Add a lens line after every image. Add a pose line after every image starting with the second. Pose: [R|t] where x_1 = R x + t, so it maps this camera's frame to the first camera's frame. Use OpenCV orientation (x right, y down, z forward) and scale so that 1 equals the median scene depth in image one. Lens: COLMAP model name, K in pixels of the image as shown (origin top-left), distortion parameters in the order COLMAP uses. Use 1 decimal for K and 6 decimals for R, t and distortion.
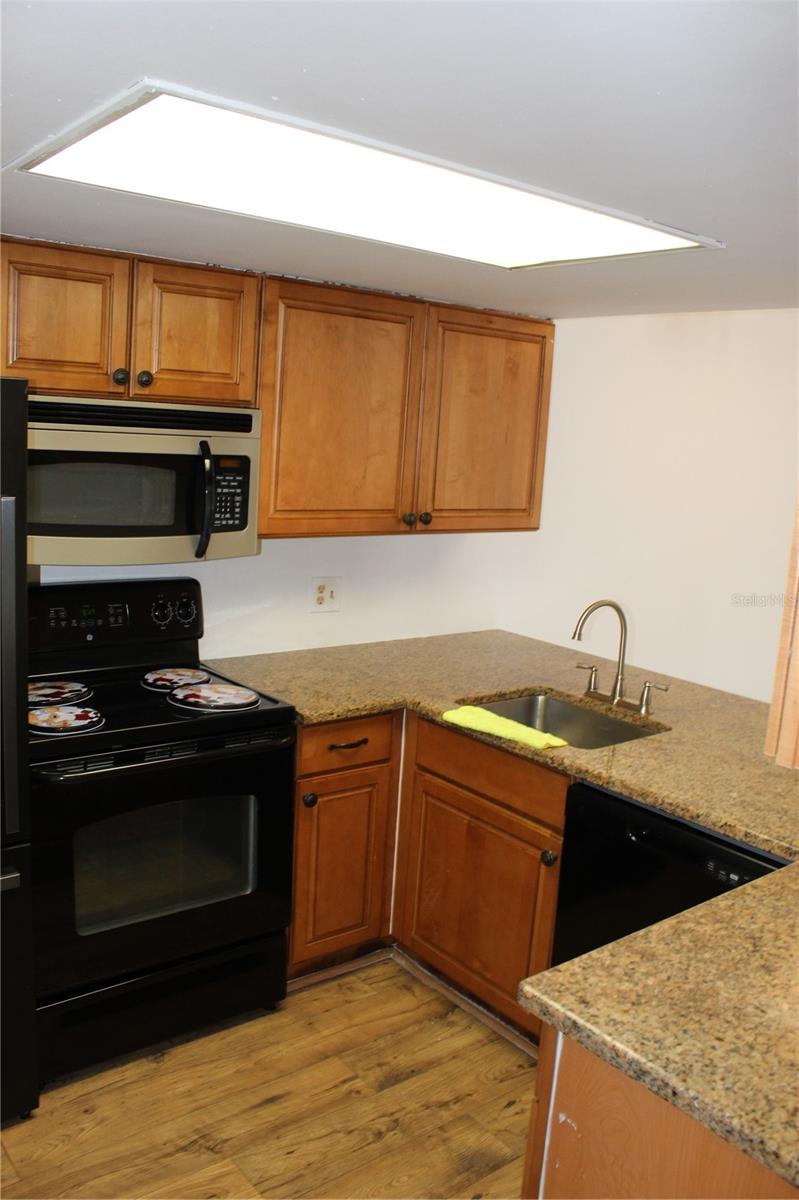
lens RADIAL K [[998.0, 0, 398.7], [0, 998.0, 600.6], [0, 0, 1]] dist [-0.138279, 0.084270]
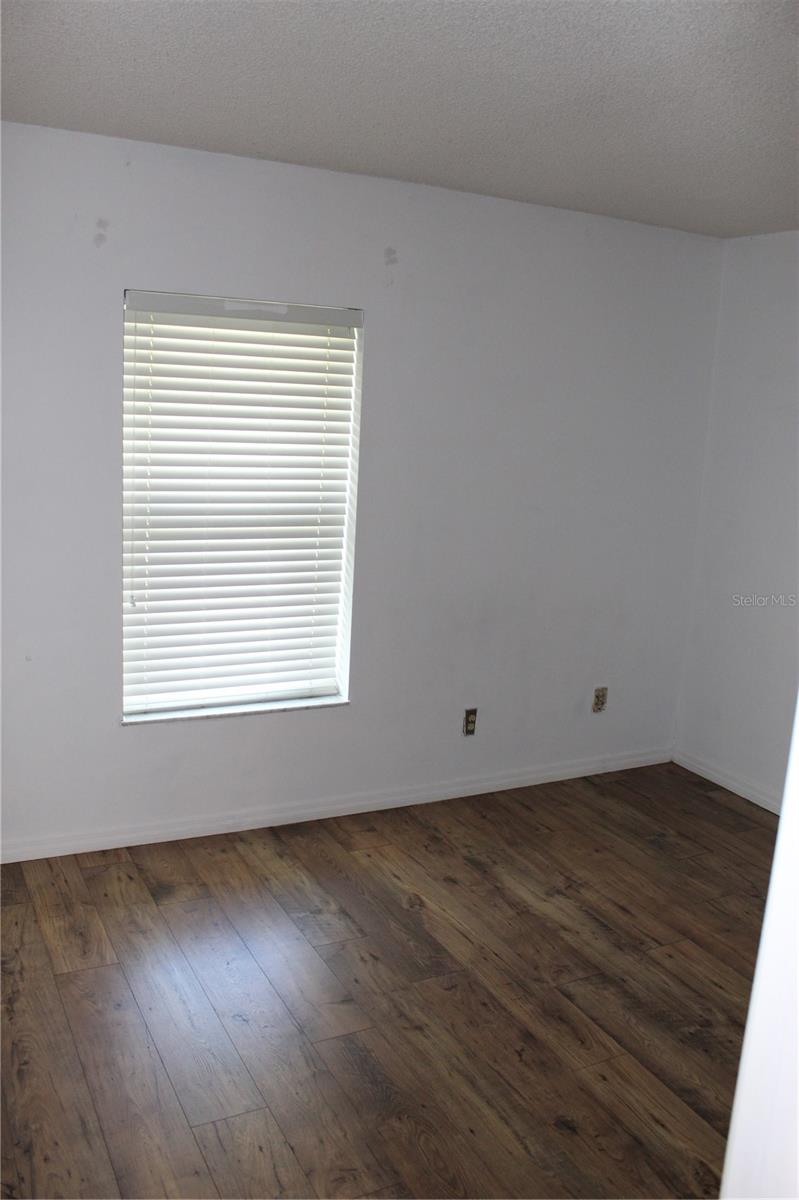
lens RADIAL K [[998.0, 0, 399.1], [0, 998.0, 600.0], [0, 0, 1]] dist [-0.138279, 0.084270]
pose [[-0.180743, 0.130161, -0.974880, 1.227245], [-0.226796, 0.958976, 0.170086, -0.059827], [0.957024, 0.251840, -0.143808, 0.803393]]
